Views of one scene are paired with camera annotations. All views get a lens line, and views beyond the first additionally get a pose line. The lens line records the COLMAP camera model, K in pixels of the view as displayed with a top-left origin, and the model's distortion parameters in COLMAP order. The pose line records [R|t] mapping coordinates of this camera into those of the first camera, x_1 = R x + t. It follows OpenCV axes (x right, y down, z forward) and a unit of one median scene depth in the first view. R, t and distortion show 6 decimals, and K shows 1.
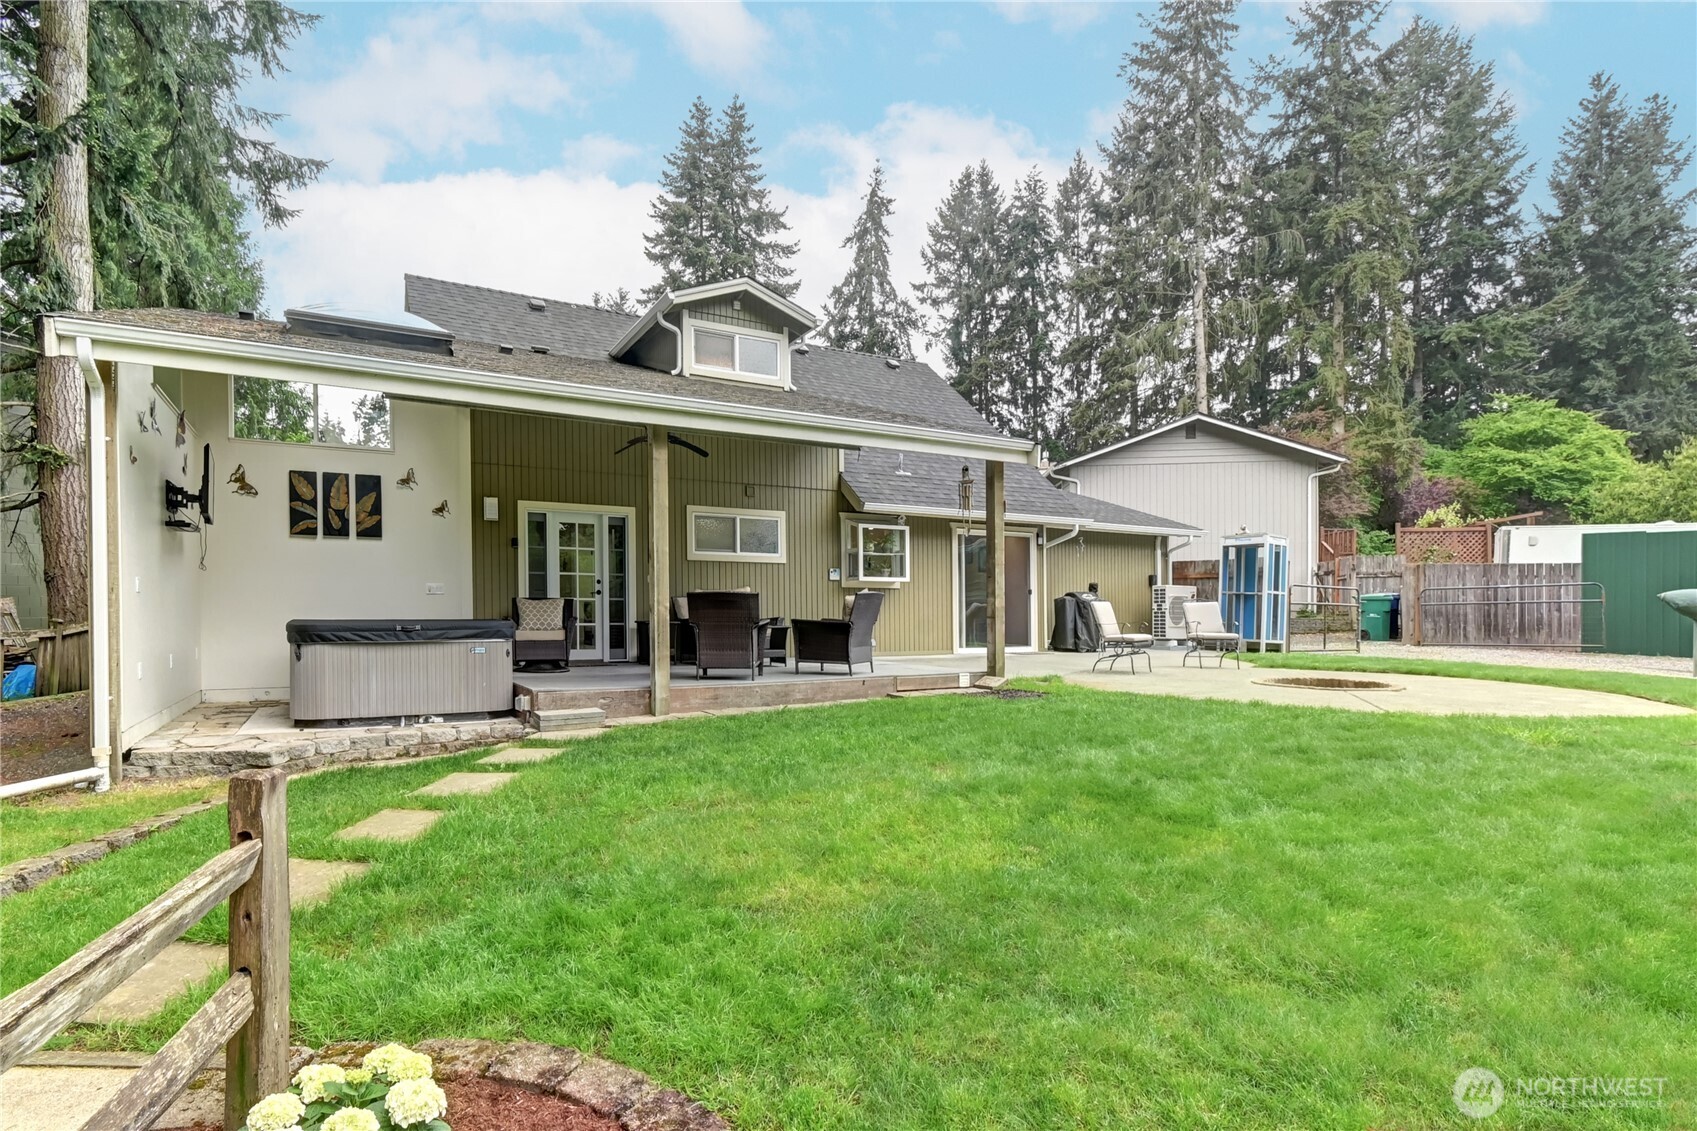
lens RADIAL K [[806.3, 0, 784.5], [0, 806.3, 617.9], [0, 0, 1]] dist [0.012408, -0.000060]
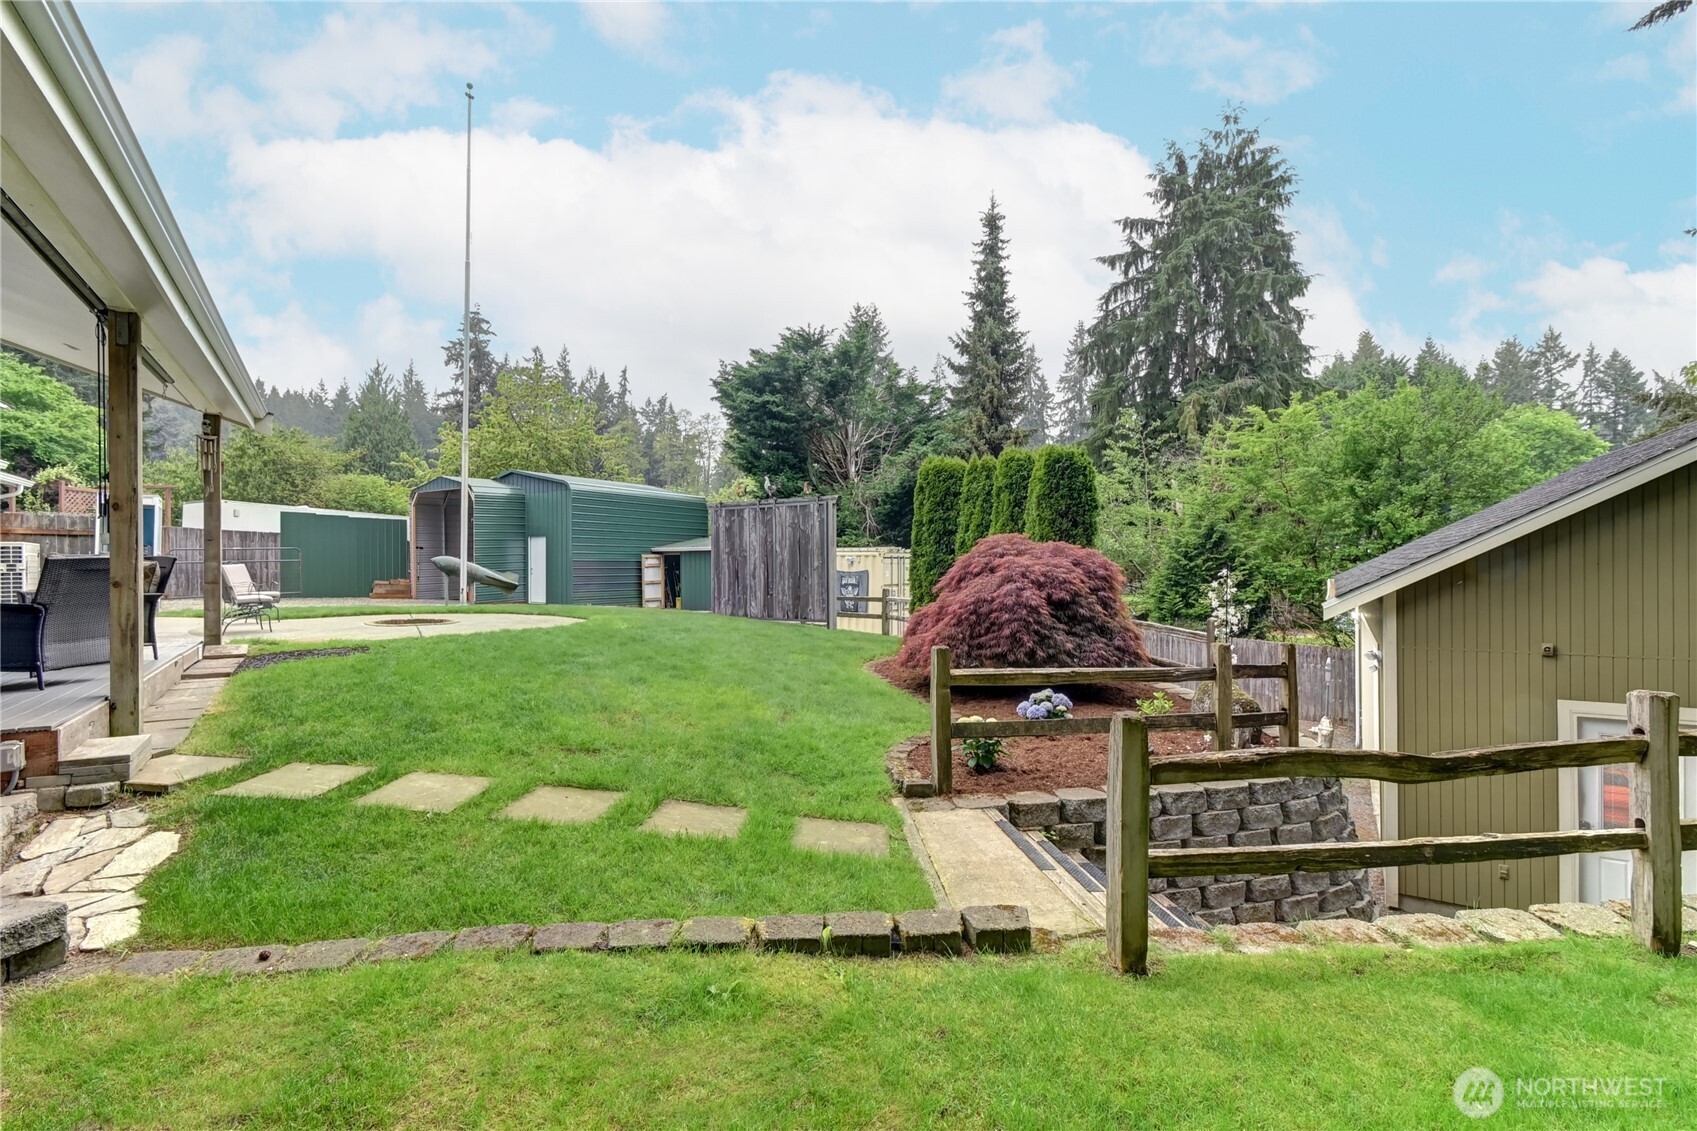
lens RADIAL K [[761.1, 0, 848.5], [0, 761.1, 565.5], [0, 0, 1]] dist [-0.002031, -0.000761]
pose [[-0.122069, -0.007039, 0.992497, -0.642447], [0.013506, 0.999870, 0.008752, -0.016981], [-0.992430, 0.014473, -0.121958, 0.340772]]
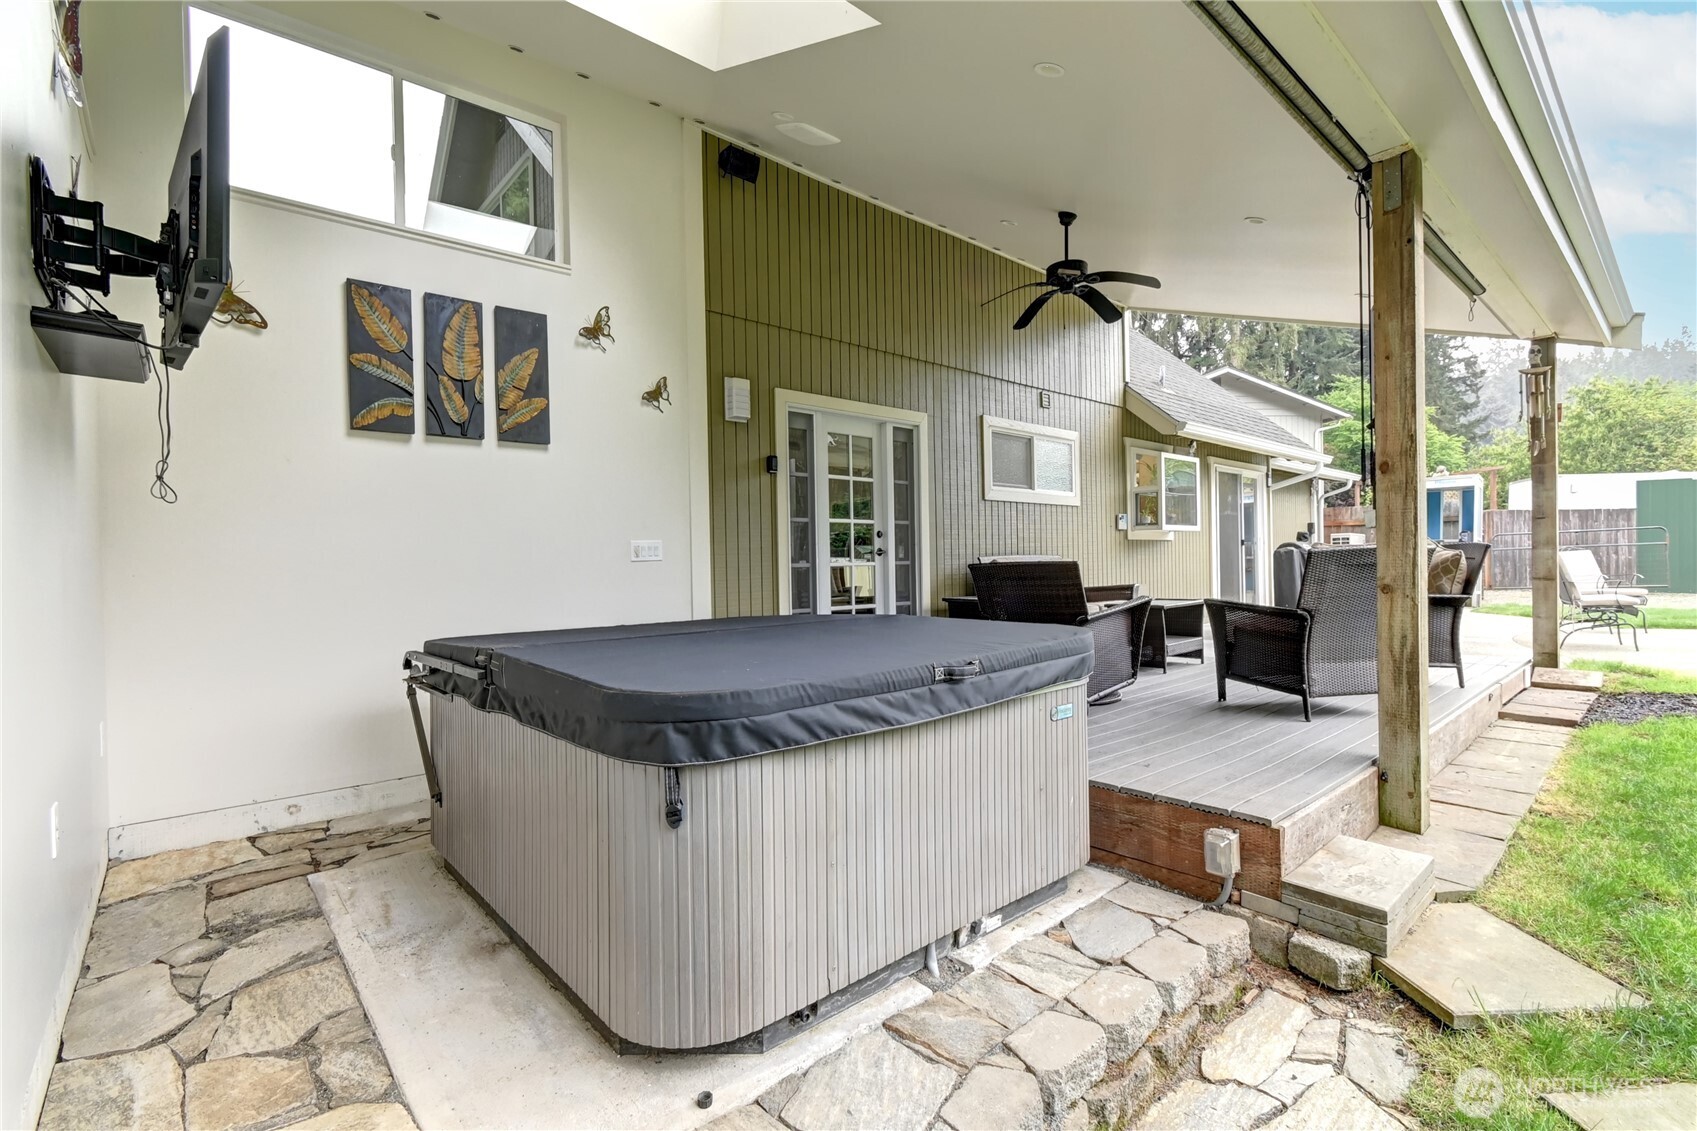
lens RADIAL K [[726.2, 0, 848.5], [0, 726.2, 565.5], [0, 0, 1]] dist [0.015367, -0.008210]
pose [[0.972000, -0.022104, 0.233939, -0.396610], [0.023806, 0.999707, -0.004451, -0.020271], [-0.233772, 0.009896, 0.972241, 0.500811]]
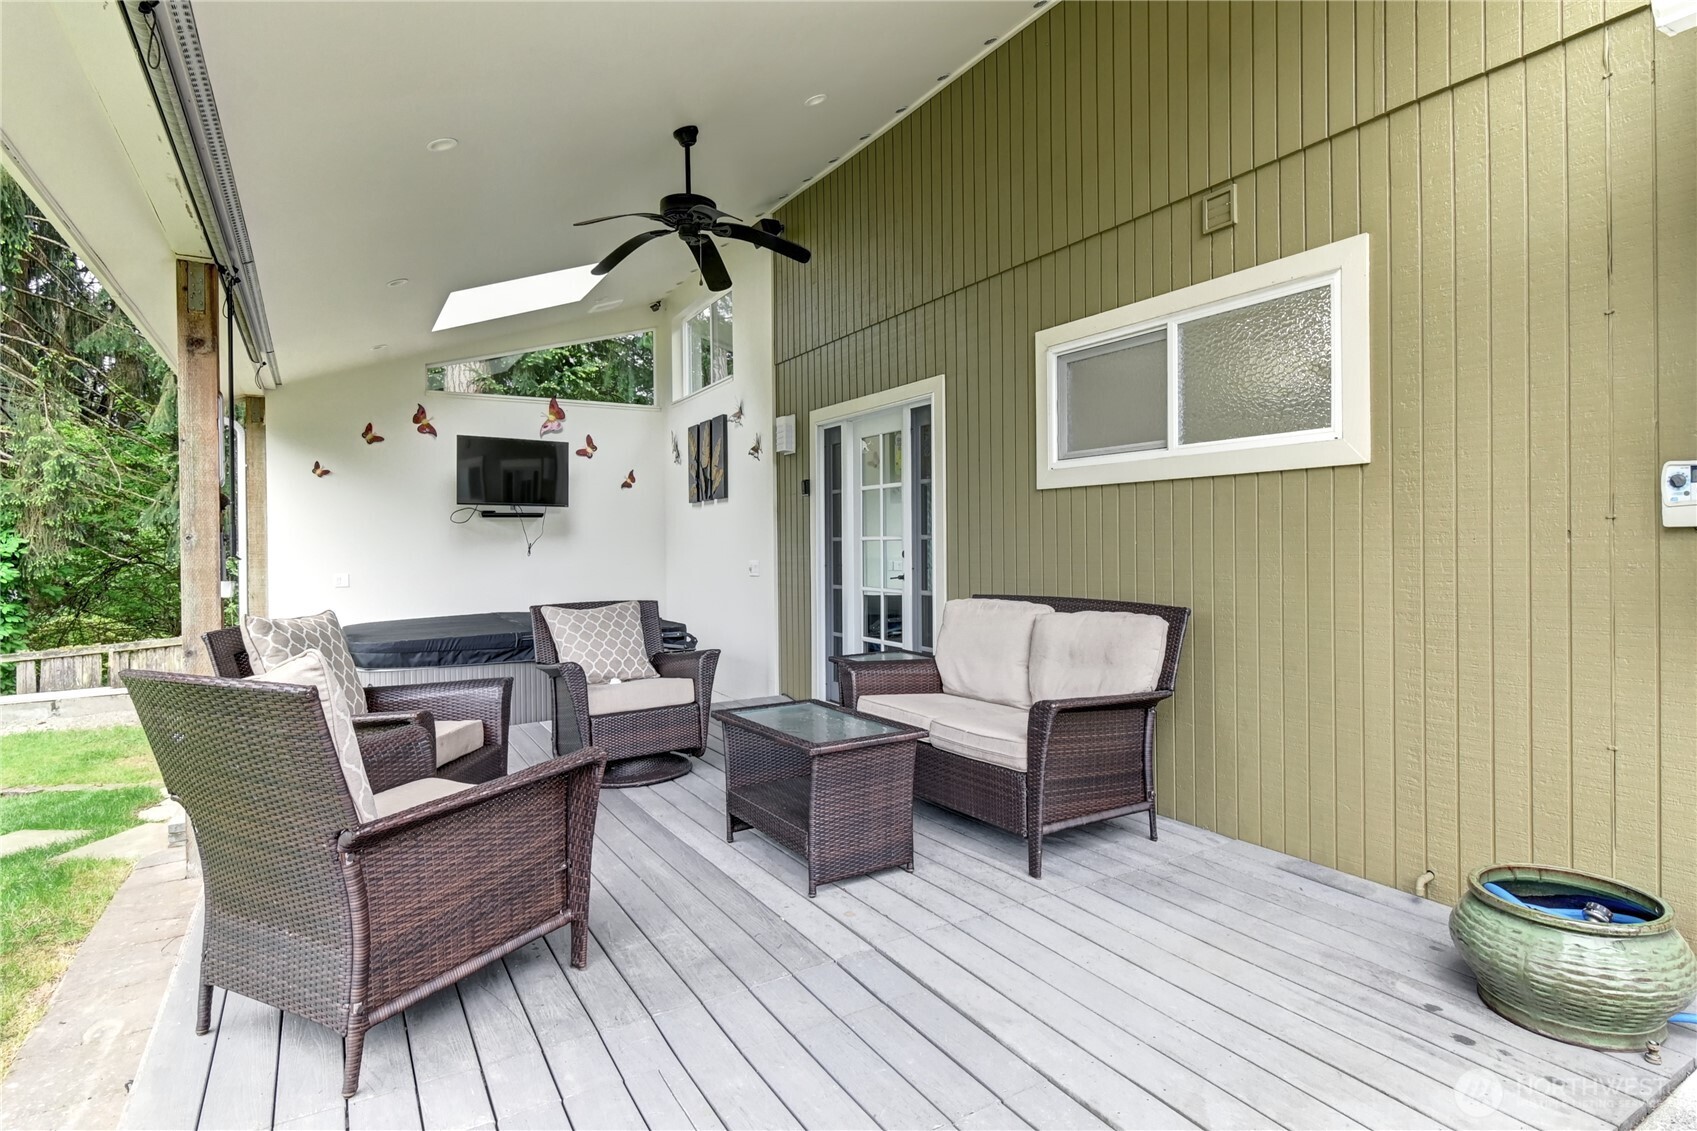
lens RADIAL K [[819.7, 0, 842.0], [0, 819.7, 542.8], [0, 0, 1]] dist [-0.001412, -0.000139]
pose [[0.095833, -0.001386, -0.995396, 0.233059], [0.002776, 0.999996, -0.001125, -0.052823], [0.995394, -0.002656, 0.095836, 0.956452]]
